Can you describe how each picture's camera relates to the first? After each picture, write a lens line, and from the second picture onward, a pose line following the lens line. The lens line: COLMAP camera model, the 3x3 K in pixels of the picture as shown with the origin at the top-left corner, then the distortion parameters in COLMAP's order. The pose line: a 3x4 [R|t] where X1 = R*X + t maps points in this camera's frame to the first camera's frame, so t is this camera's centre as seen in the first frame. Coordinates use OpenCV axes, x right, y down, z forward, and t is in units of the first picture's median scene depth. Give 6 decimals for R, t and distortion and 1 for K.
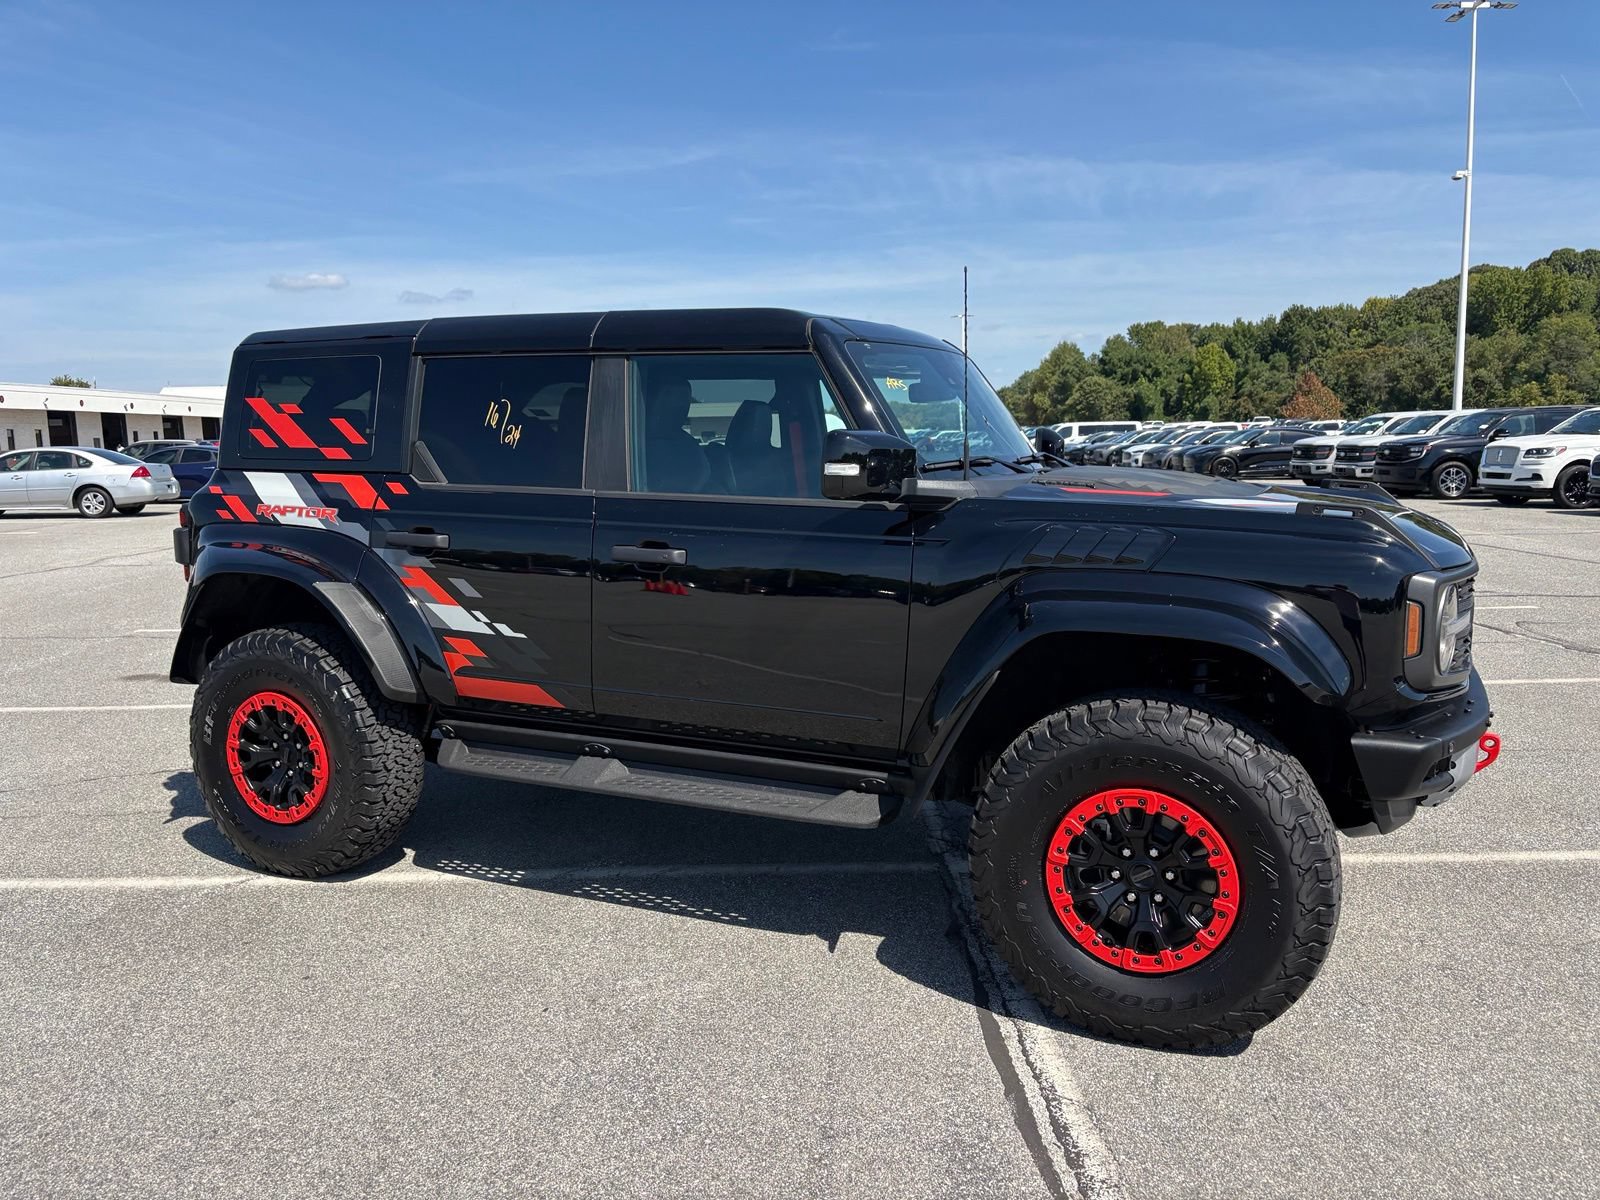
lens RADIAL K [[1226.2, 0, 810.2], [0, 1226.2, 615.4], [0, 0, 1]] dist [0.018048, -0.010140]
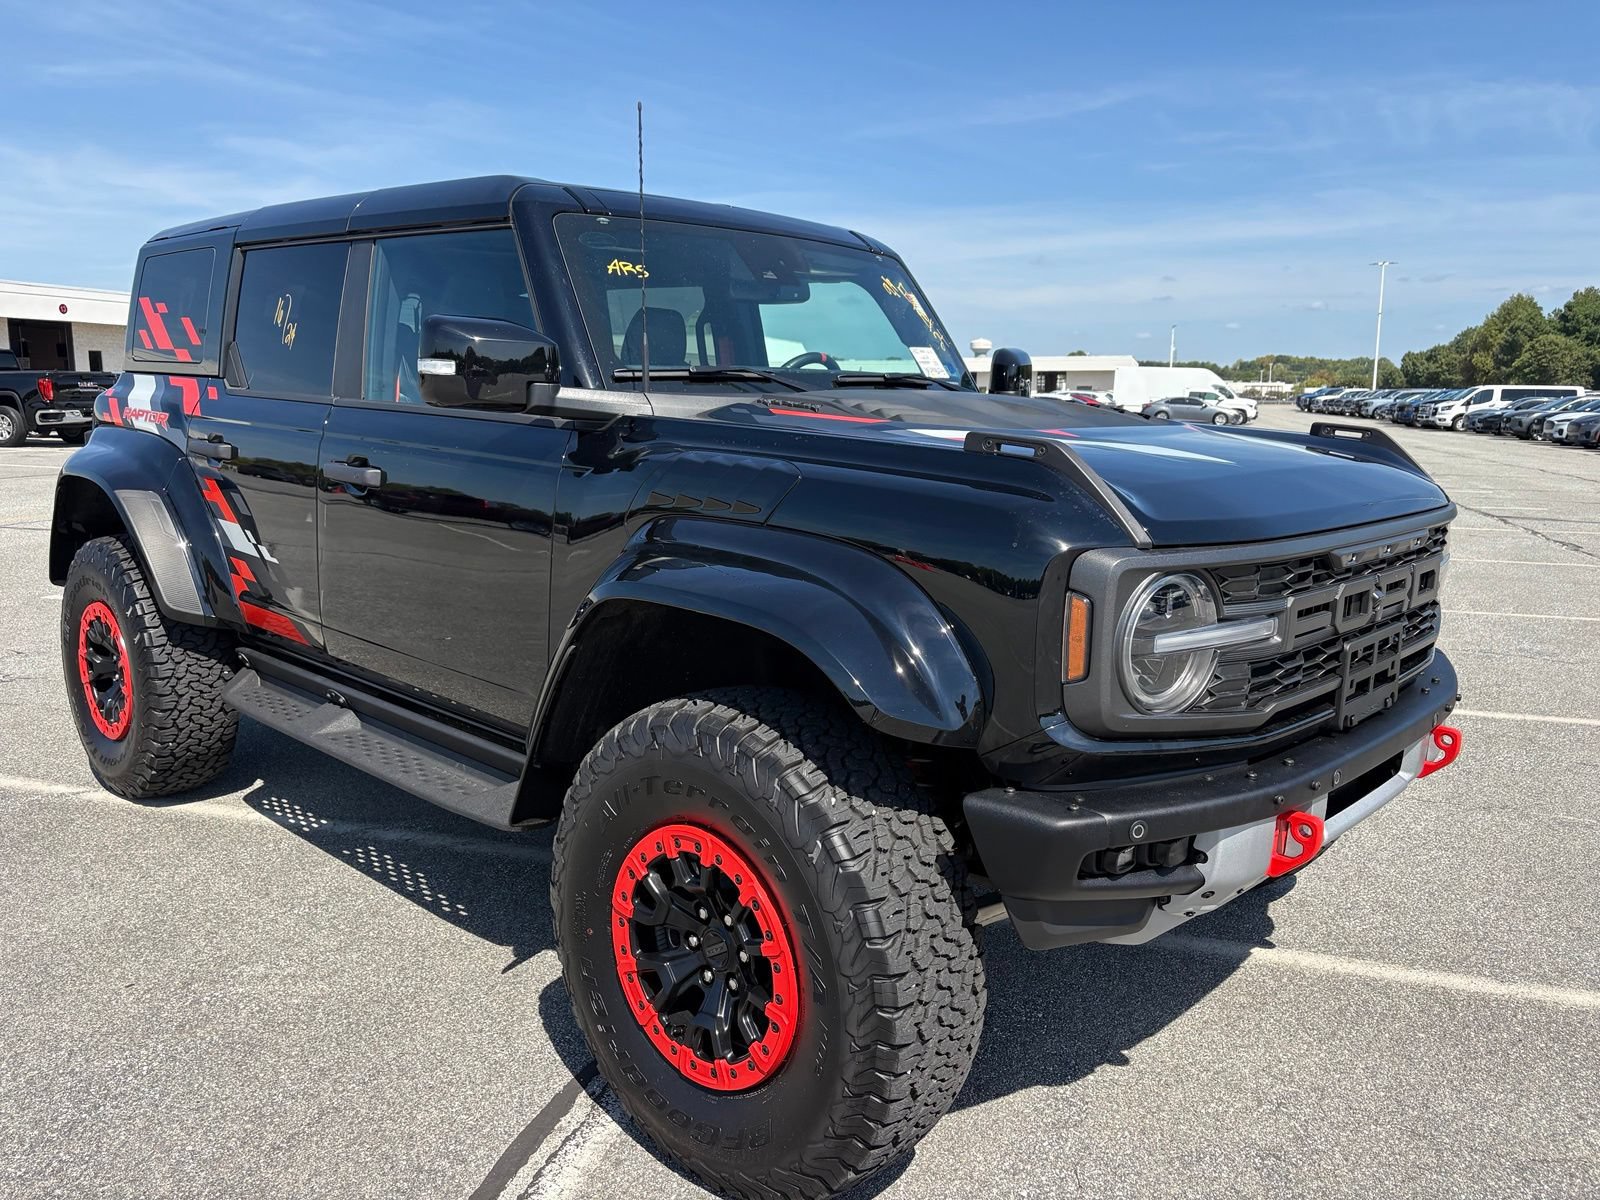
lens RADIAL K [[1226.2, 0, 810.2], [0, 1226.2, 615.4], [0, 0, 1]] dist [0.018048, -0.010140]
pose [[0.950742, 0.084401, -0.298272, 0.385965], [-0.073380, 0.996149, 0.047981, -0.014565], [0.301173, -0.023731, 0.953274, 0.254482]]
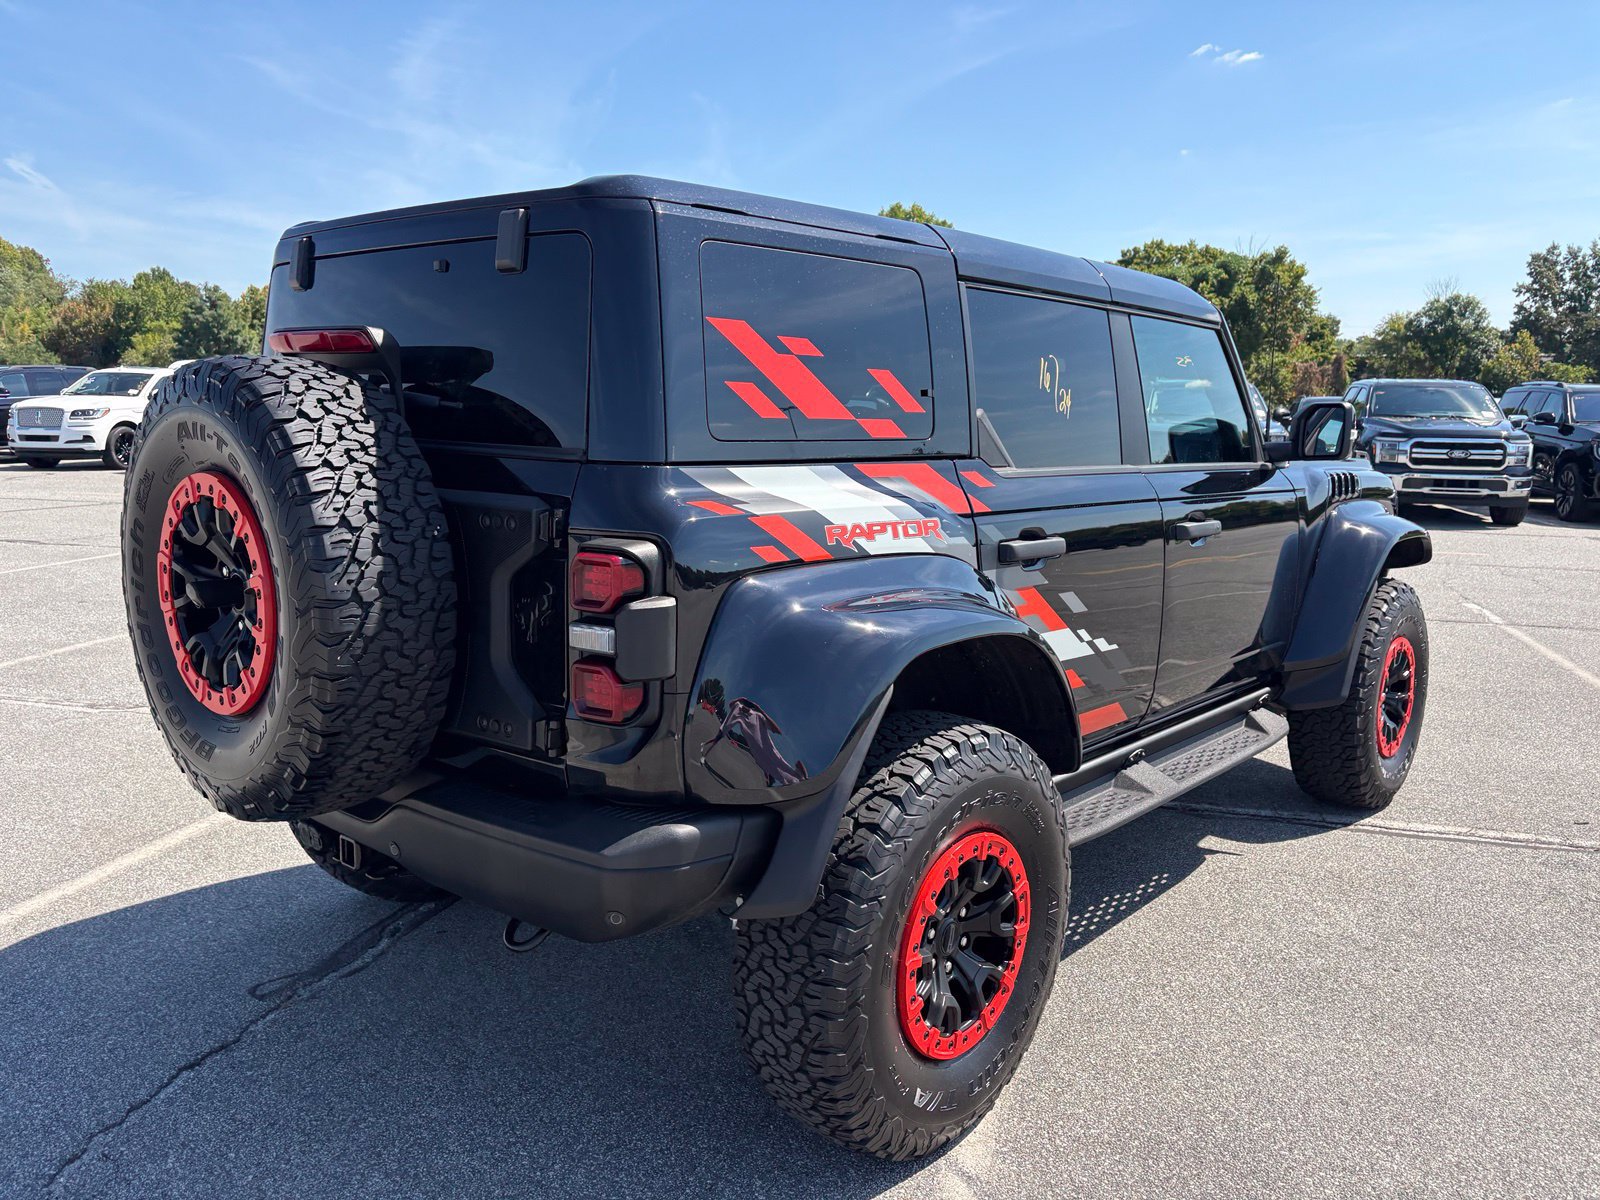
lens RADIAL K [[1204.2, 0, 813.2], [0, 1204.2, 607.1], [0, 0, 1]] dist [0.049800, -0.053194]
pose [[0.276907, -0.150573, 0.949026, -1.013513], [0.124660, 0.984929, 0.119896, -0.126708], [-0.952776, 0.085106, 0.291504, 0.914197]]
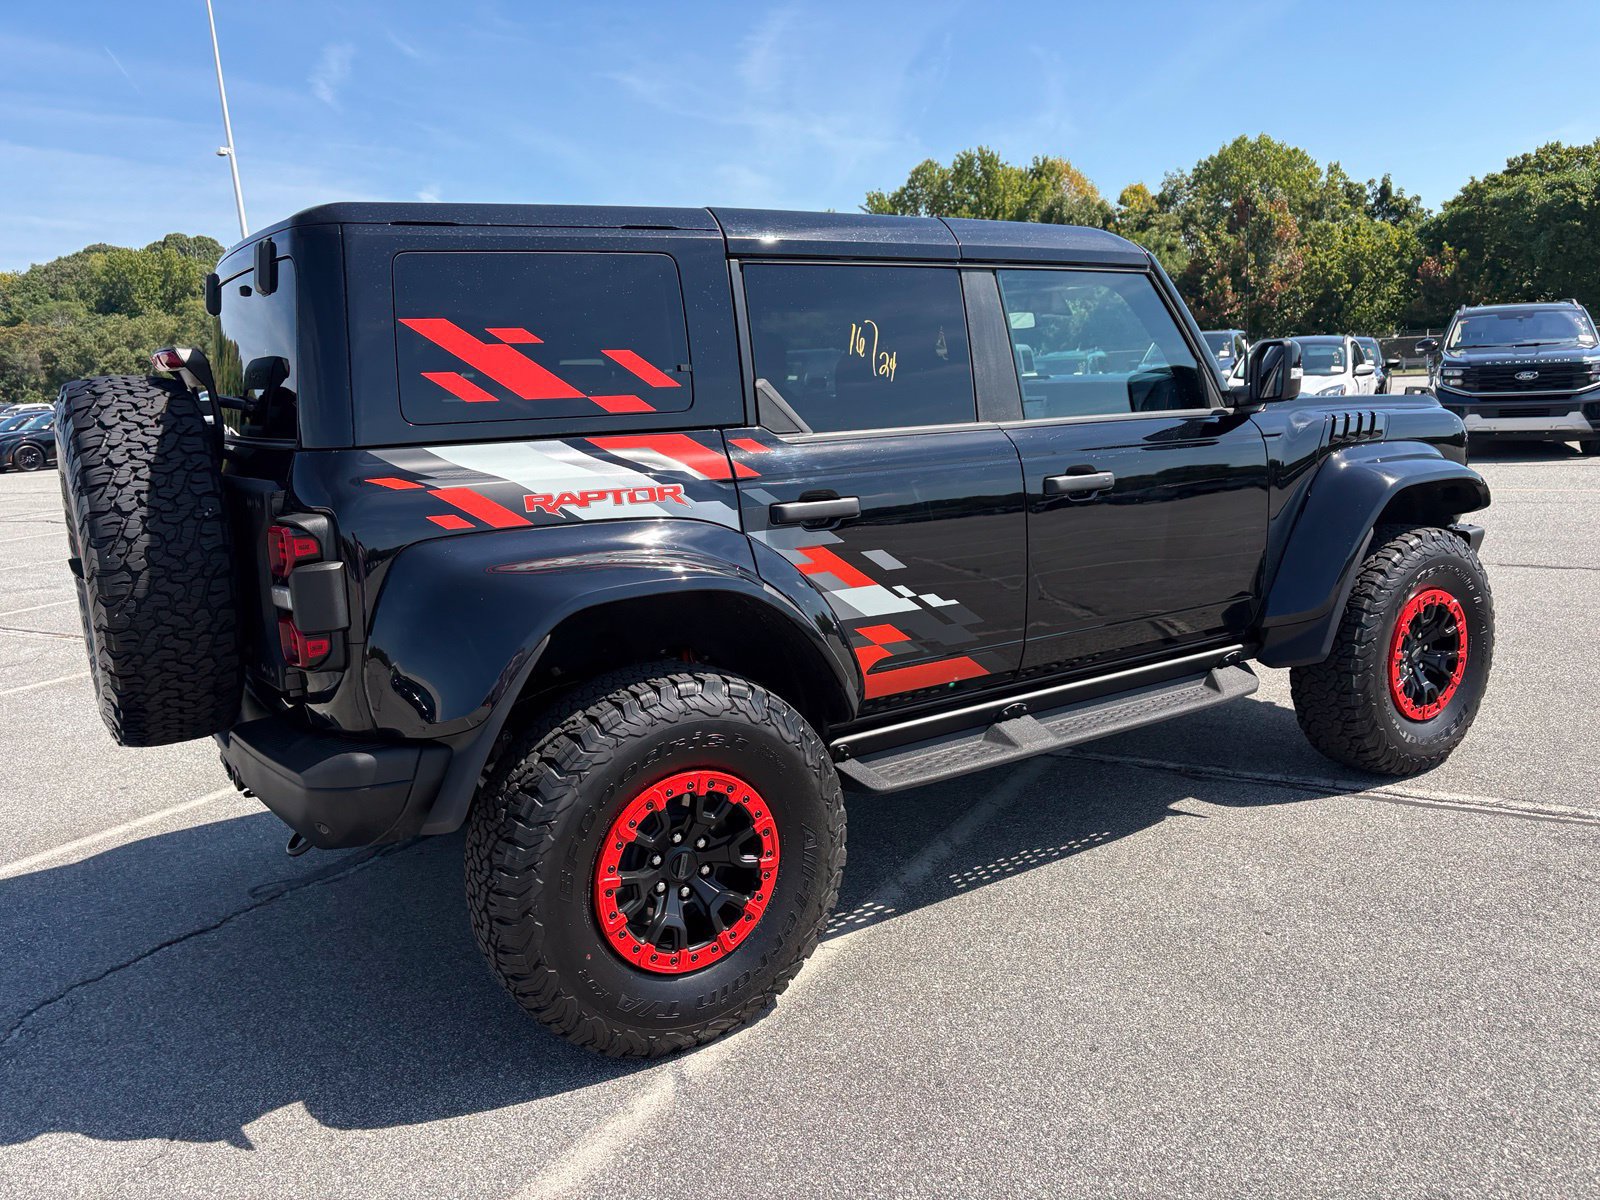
lens RADIAL K [[1205.0, 0, 816.5], [0, 1205.0, 623.3], [0, 0, 1]] dist [0.054021, -0.055253]
pose [[0.524180, -0.190460, 0.830037, -0.935004], [0.172159, 0.978245, 0.115747, -0.078162], [-0.834024, 0.082227, 0.545566, 0.602100]]
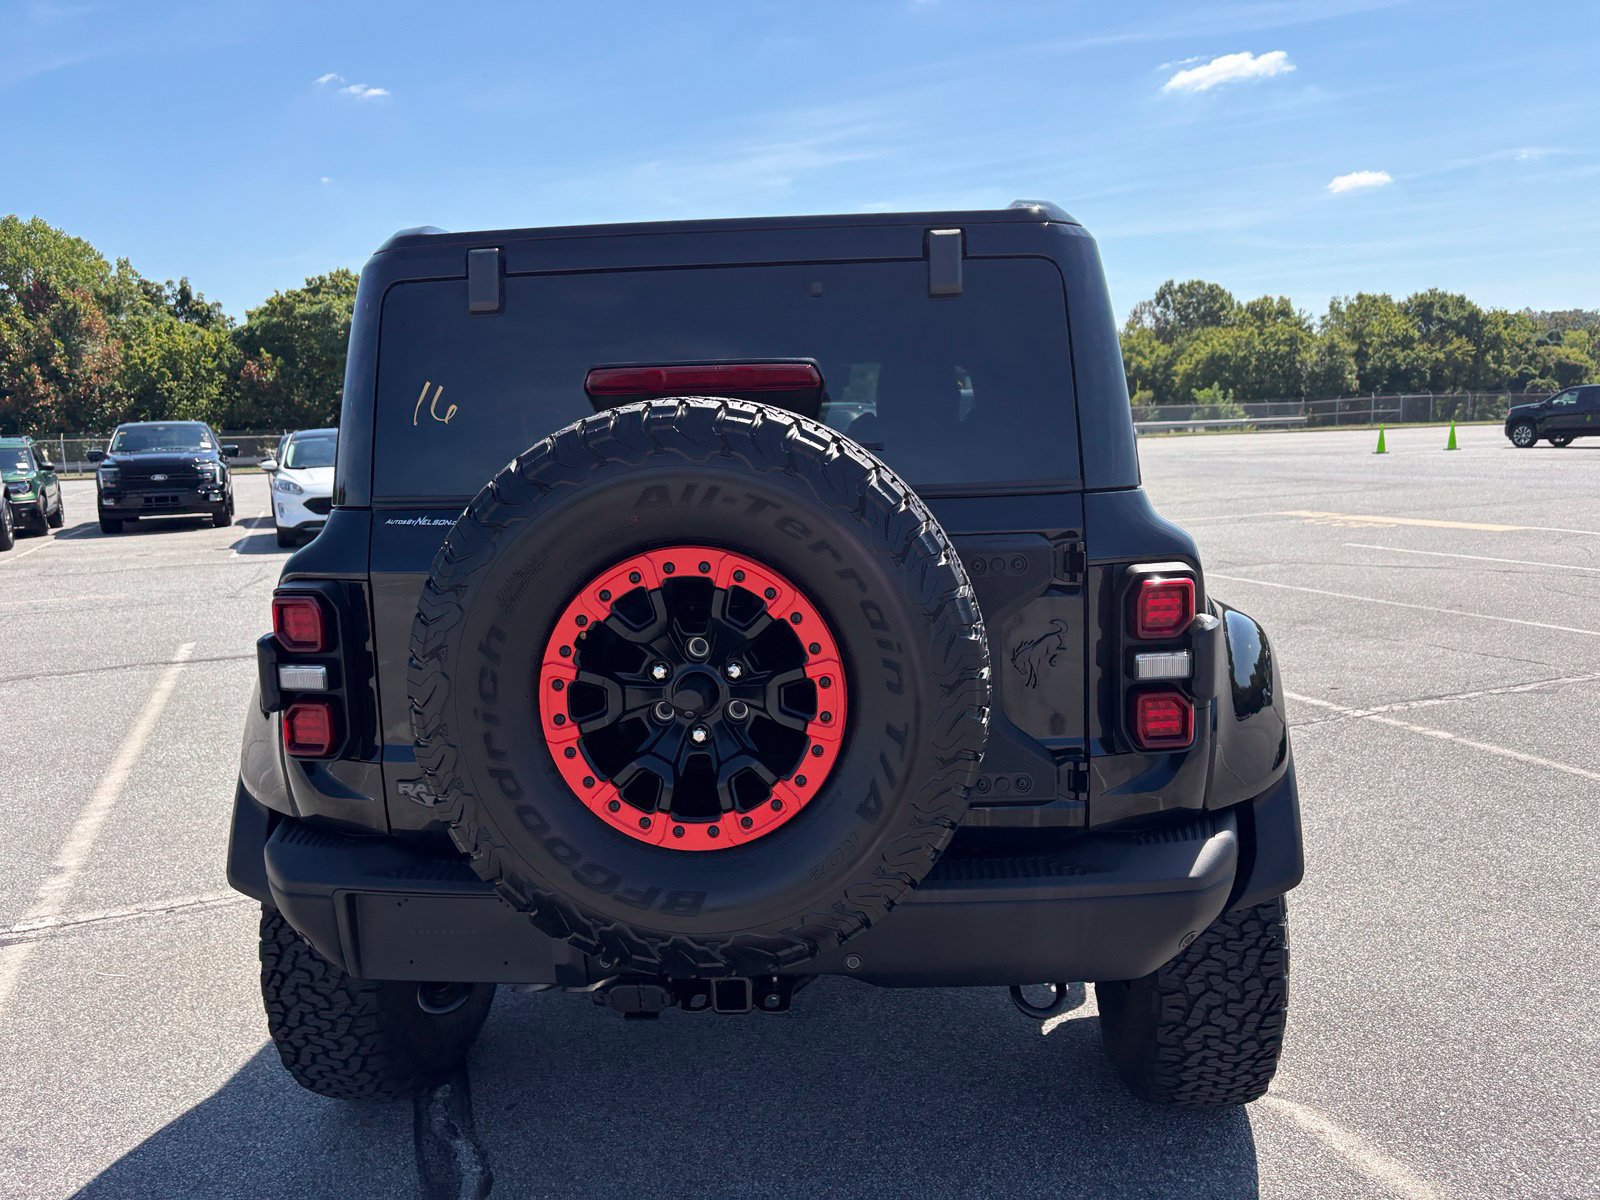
lens RADIAL K [[1192.2, 0, 811.8], [0, 1192.2, 598.3], [0, 0, 1]] dist [0.087887, -0.098298]
pose [[-0.353975, -0.116365, 0.927987, -0.973914], [0.174743, 0.966528, 0.187853, -0.208536], [-0.918785, 0.228655, -0.321793, 1.423132]]
